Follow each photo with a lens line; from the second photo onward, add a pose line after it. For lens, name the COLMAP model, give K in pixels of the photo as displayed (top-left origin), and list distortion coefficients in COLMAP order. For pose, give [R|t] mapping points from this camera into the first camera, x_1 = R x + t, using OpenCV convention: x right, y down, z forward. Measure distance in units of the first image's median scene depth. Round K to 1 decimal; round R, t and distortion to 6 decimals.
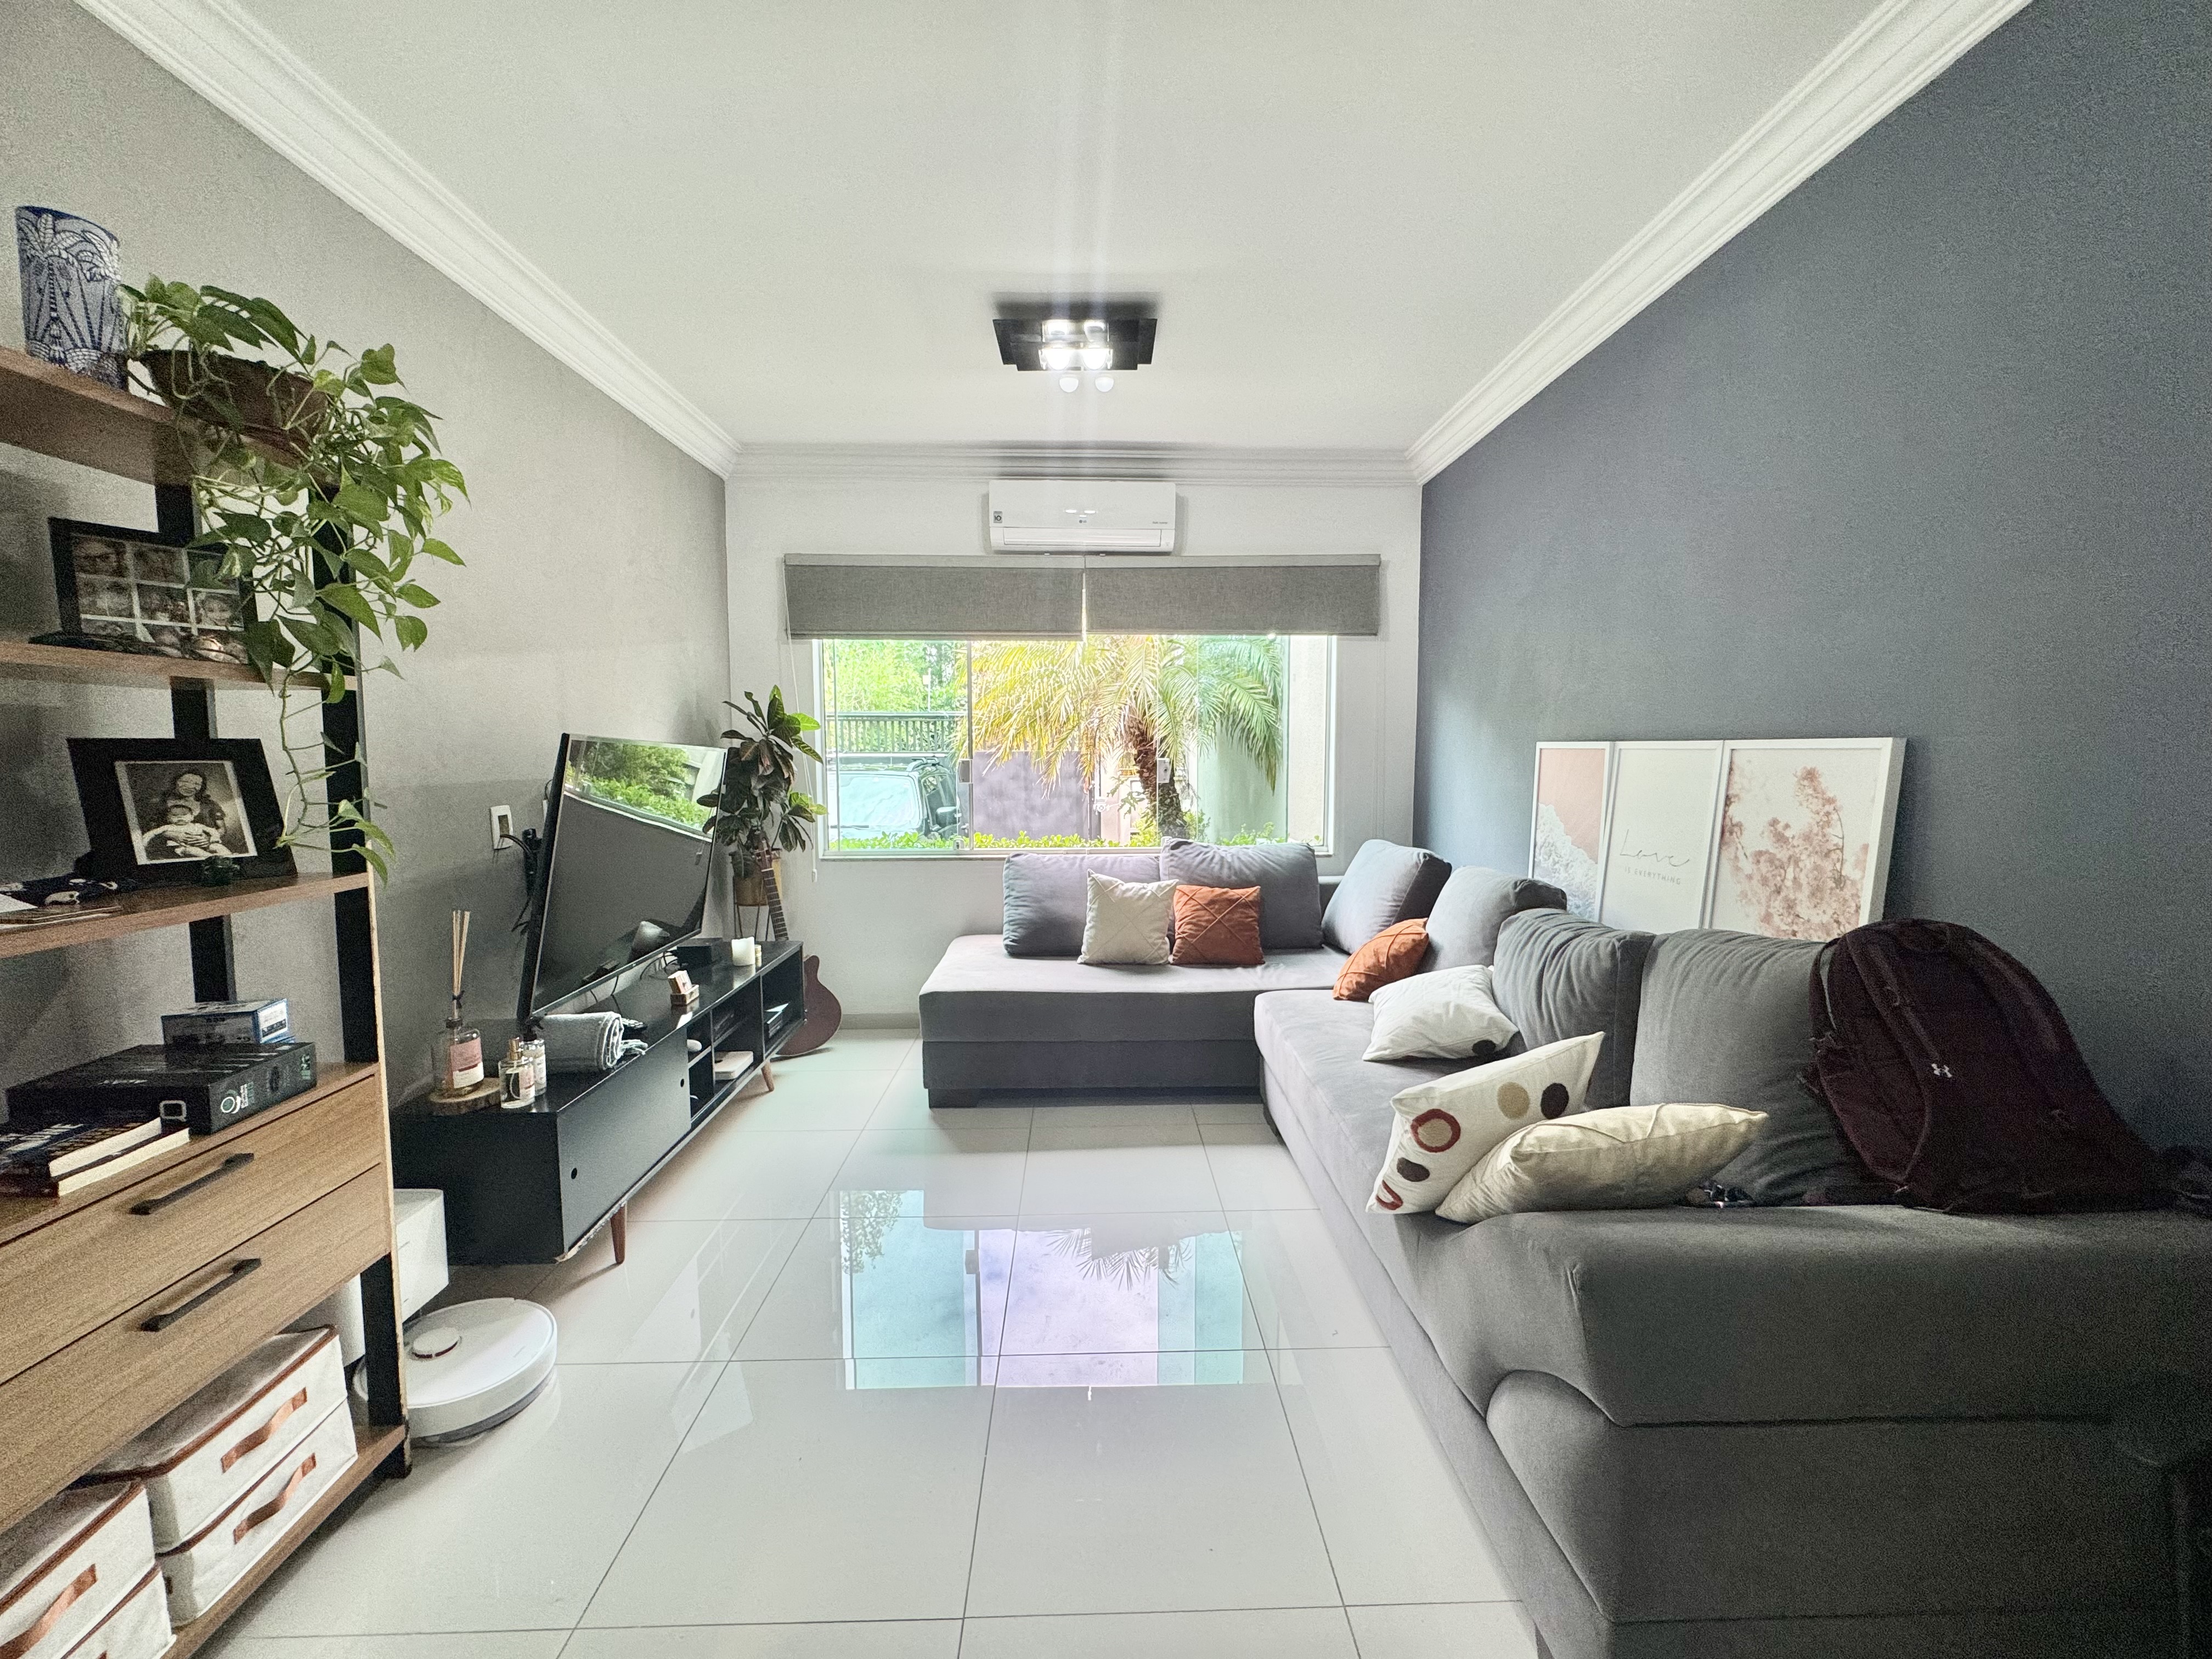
lens RADIAL K [[882.0, 0, 1106.3], [0, 882.0, 826.6], [0, 0, 1]] dist [-0.002589, 0.000589]
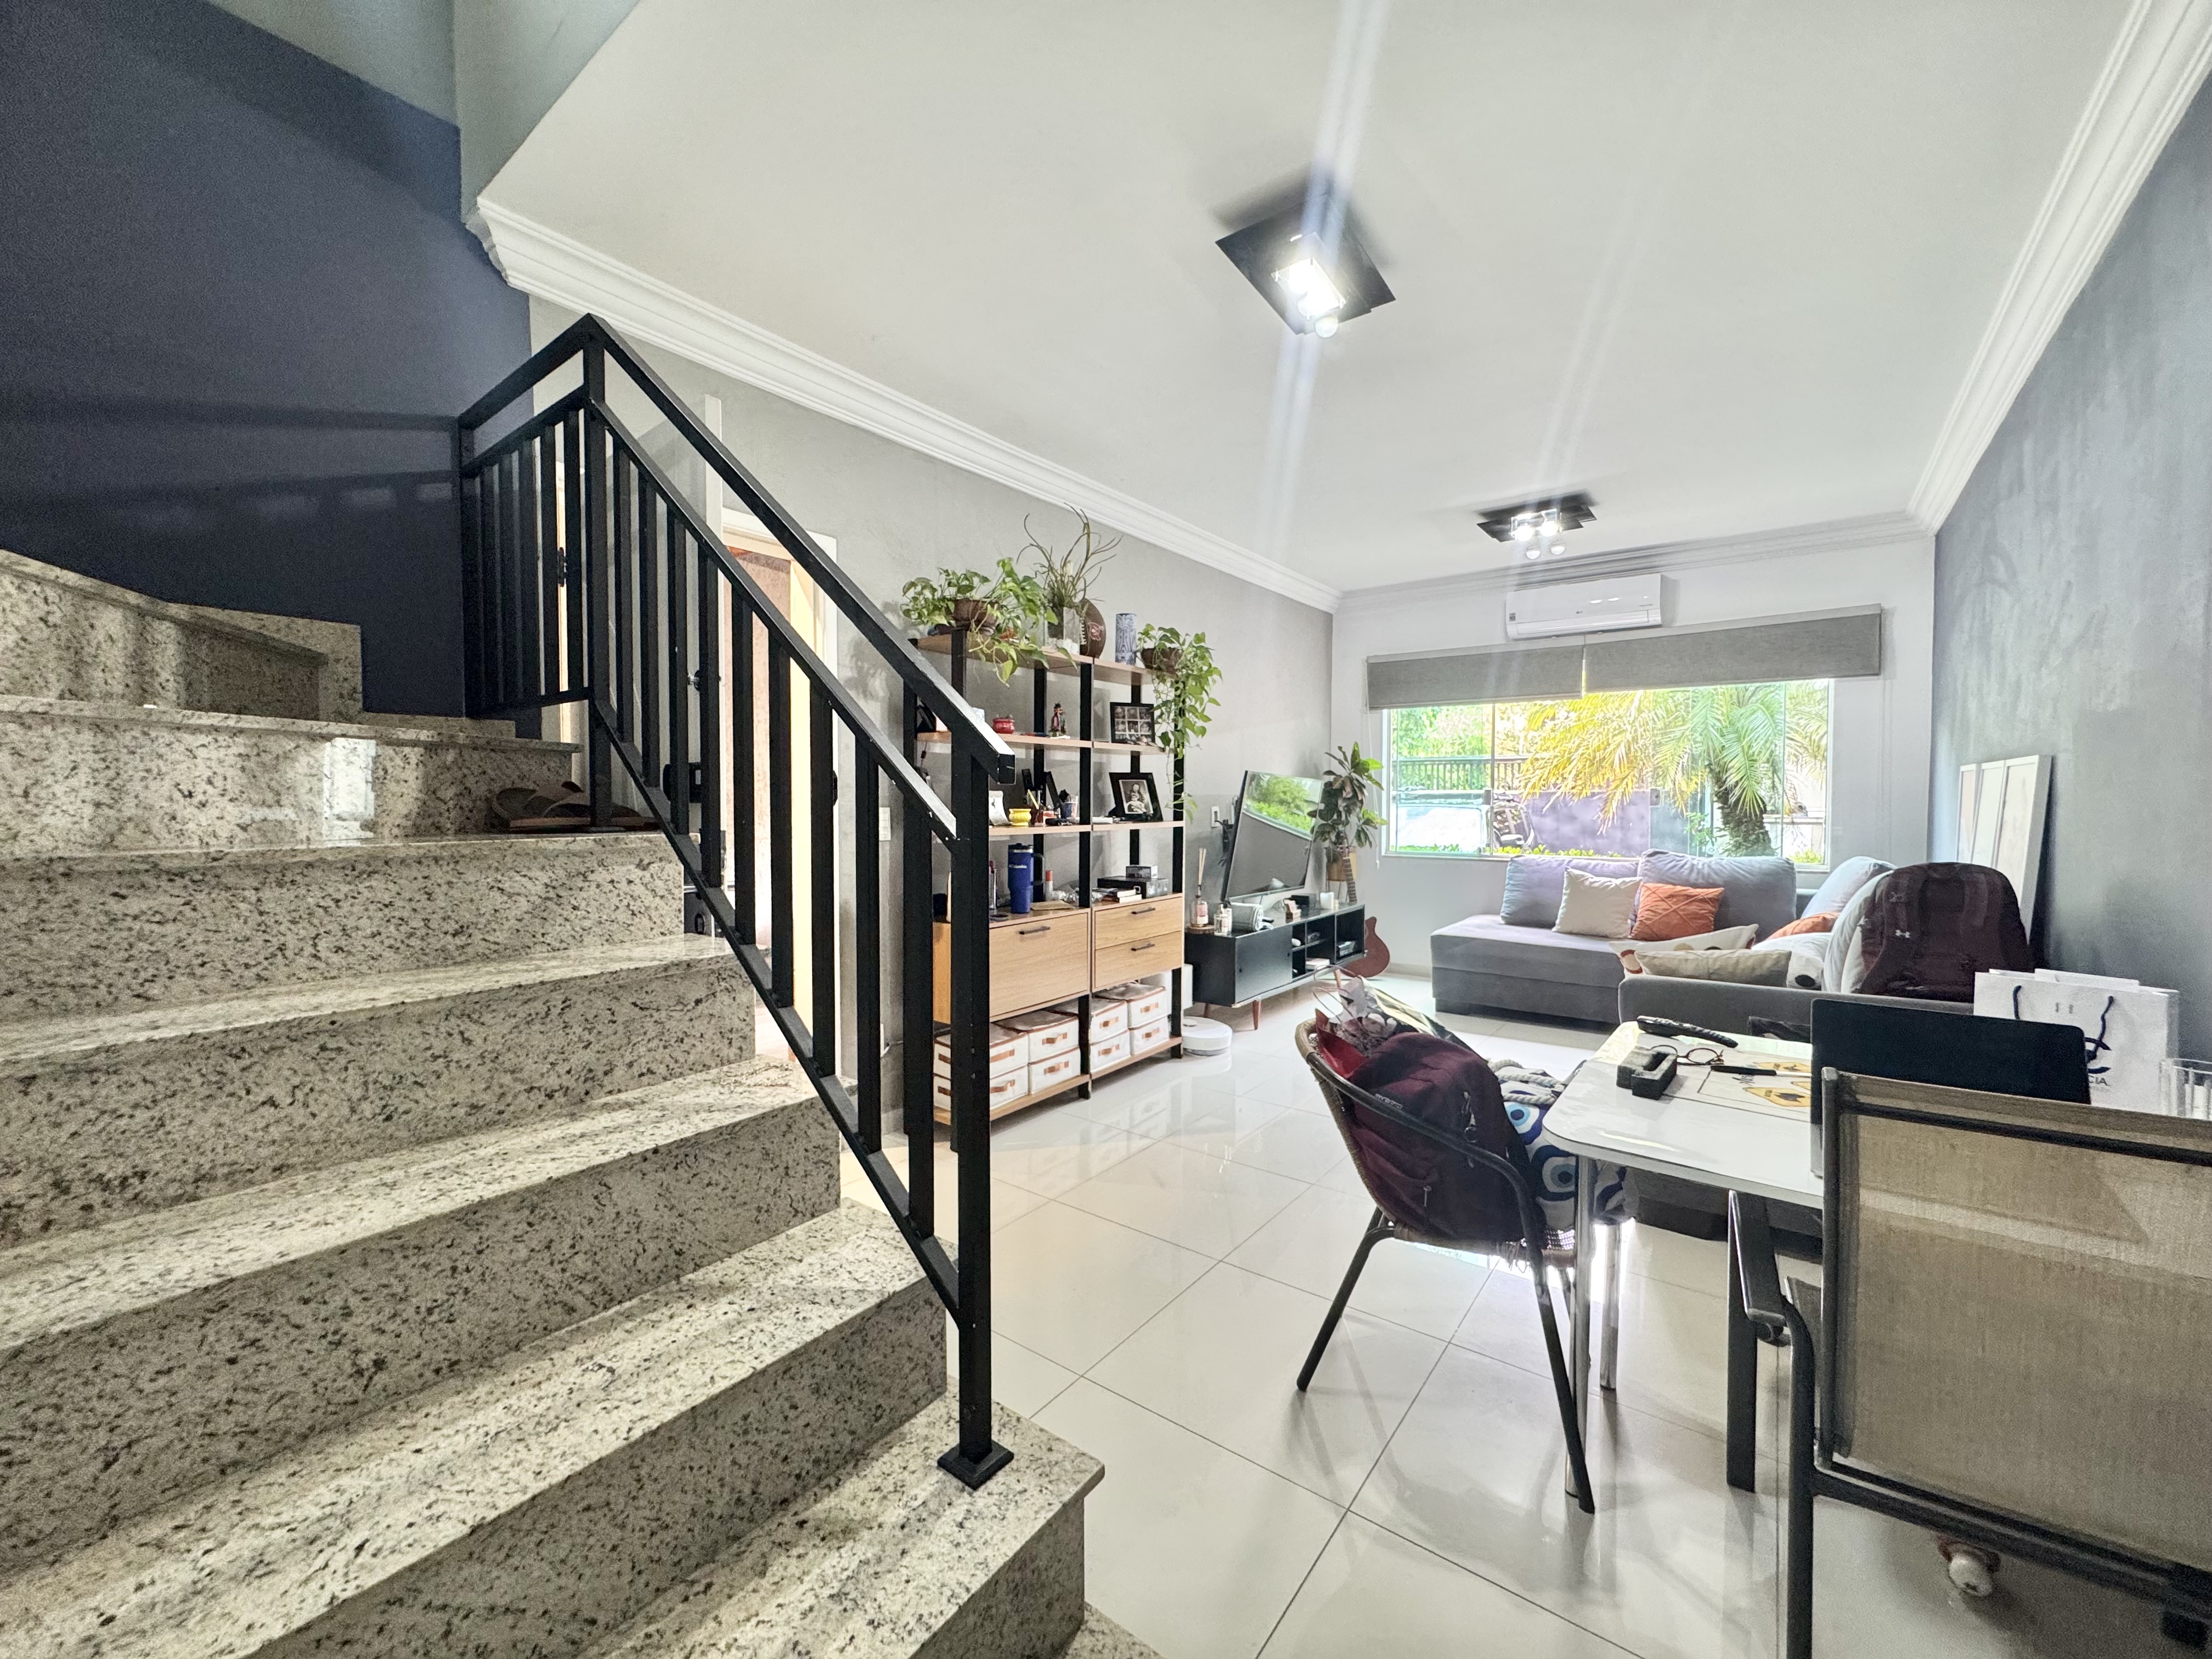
lens RADIAL K [[882.0, 0, 1106.3], [0, 882.0, 826.6], [0, 0, 1]] dist [-0.002589, 0.000589]
pose [[0.778997, 0.021636, -0.626654, 0.340990], [-0.054380, 0.997970, -0.033144, 0.087262], [0.624665, 0.059896, 0.778593, -0.635872]]
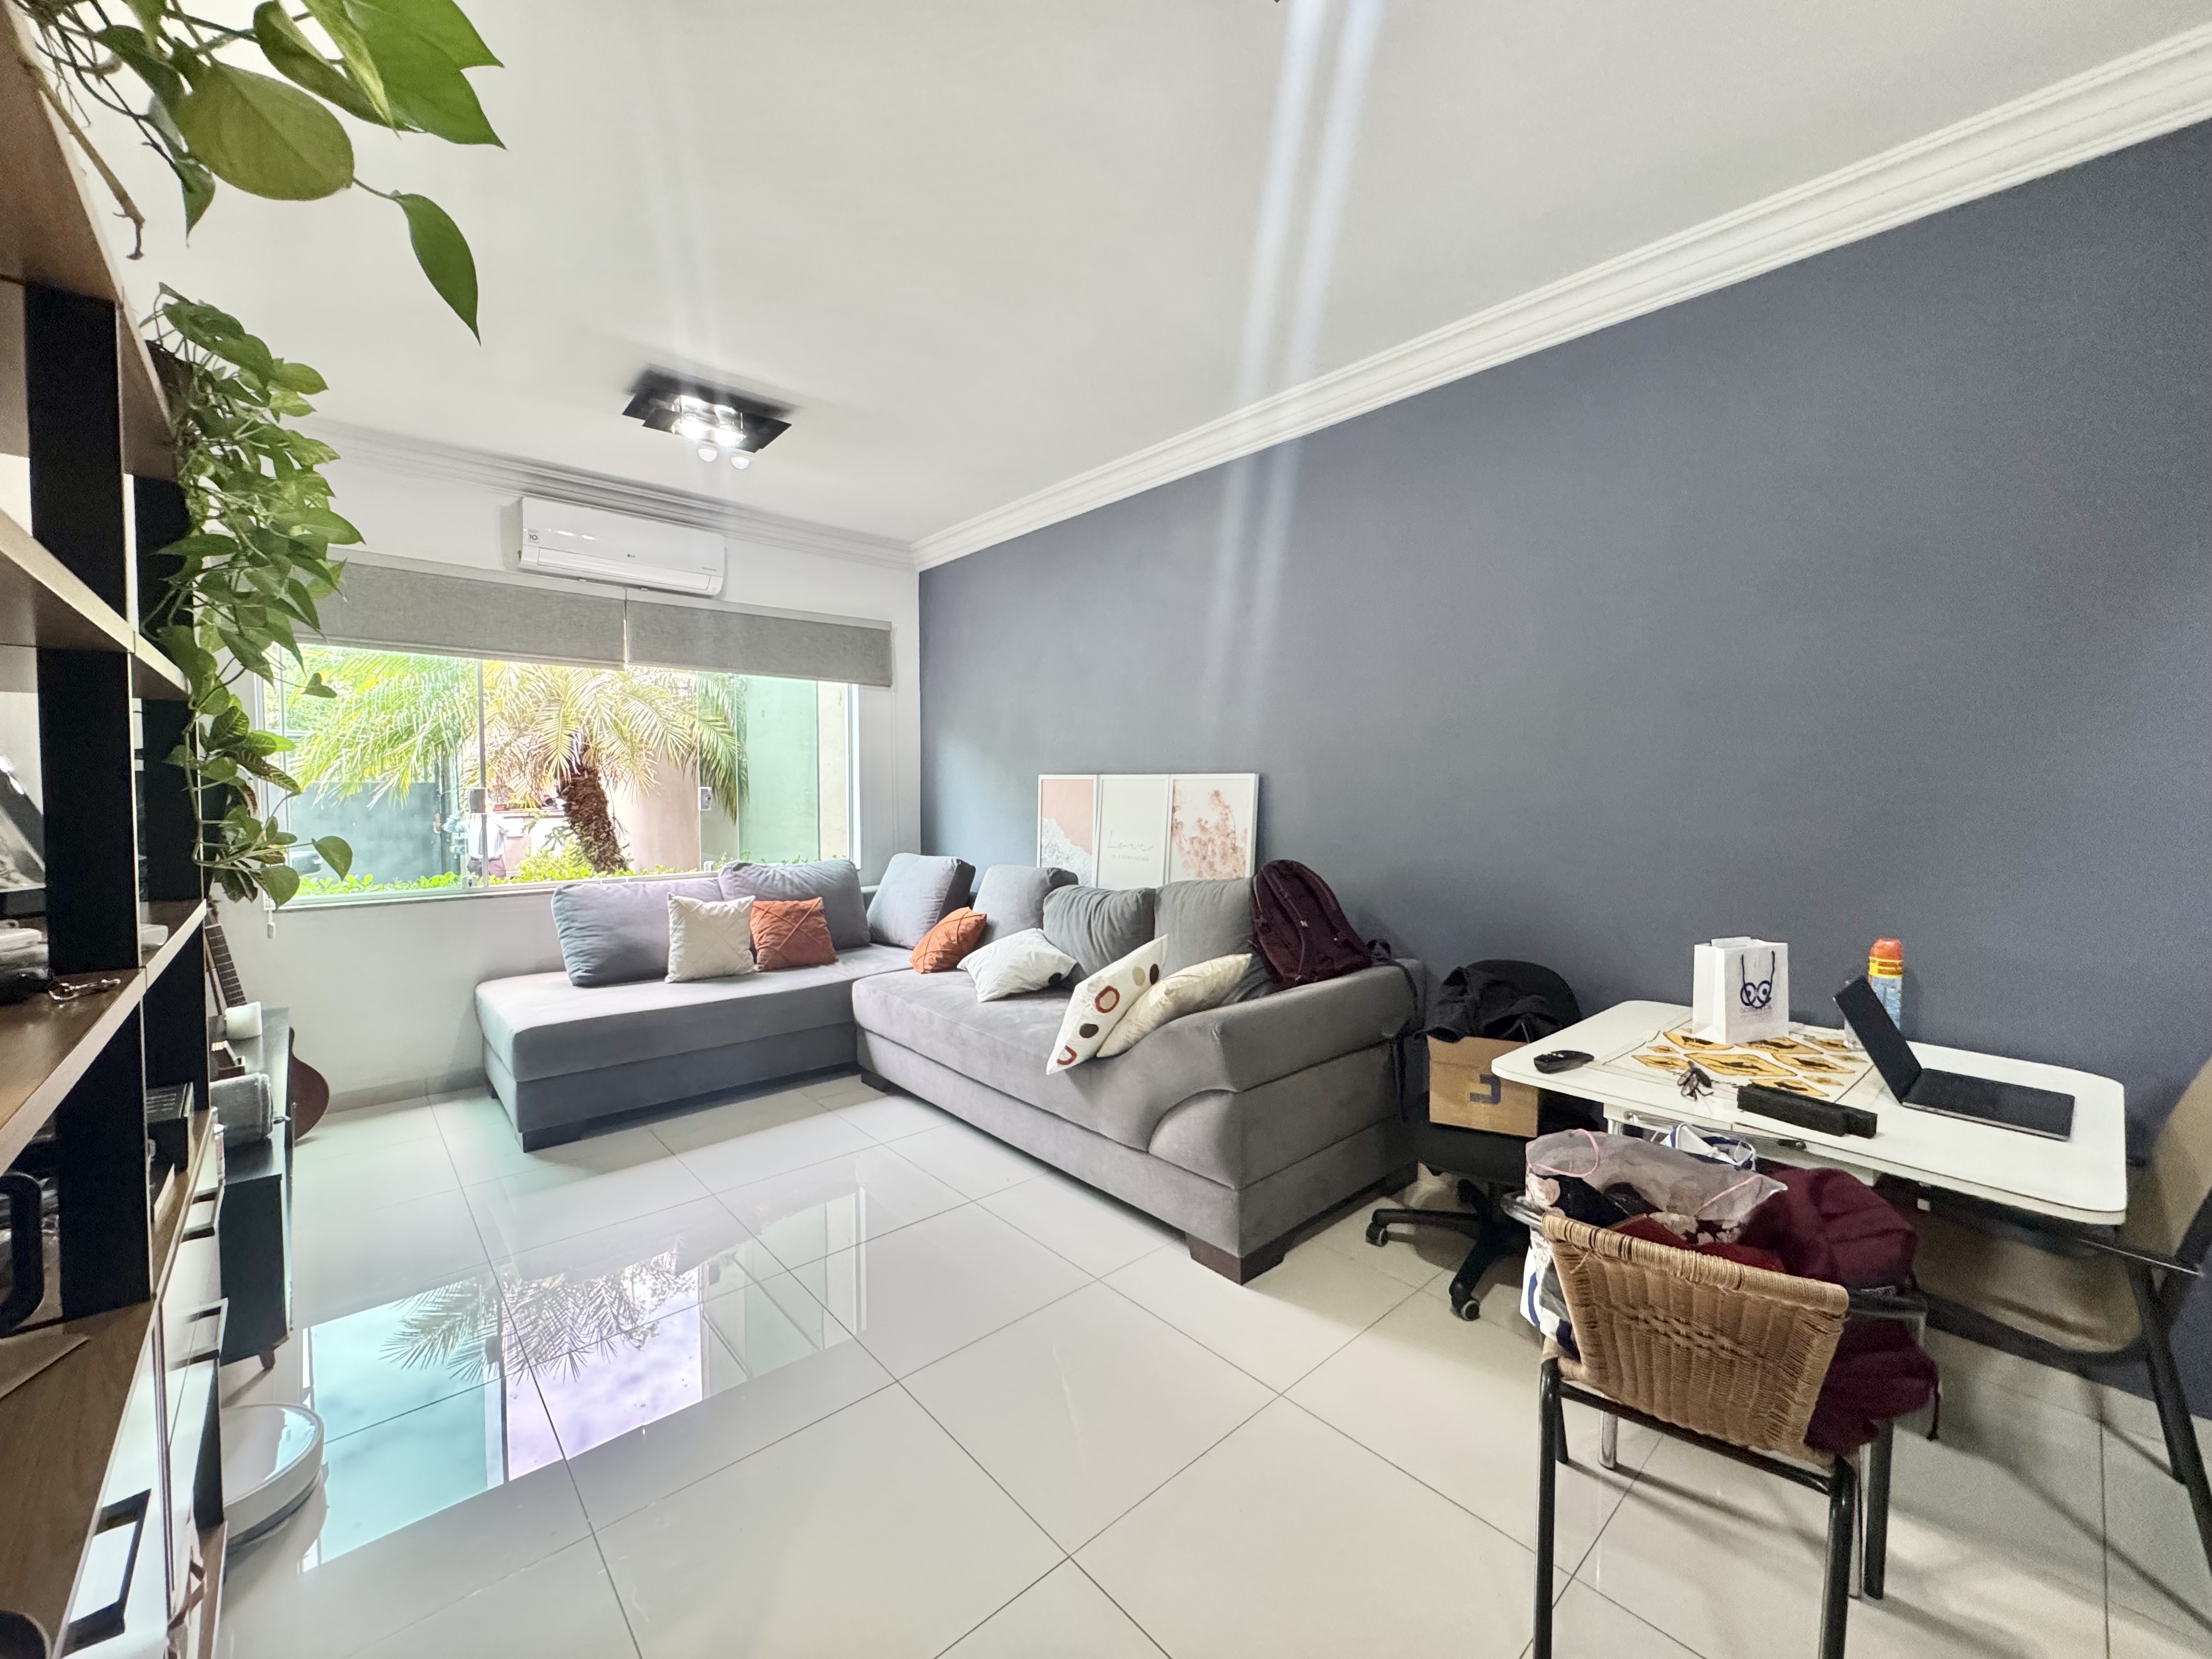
lens RADIAL K [[882.0, 0, 1106.3], [0, 882.0, 826.6], [0, 0, 1]] dist [-0.002589, 0.000589]
pose [[0.759623, -0.026954, 0.649805, -0.364681], [0.052495, 0.998422, -0.019952, 0.022396], [-0.648241, 0.049268, 0.759839, -0.157102]]
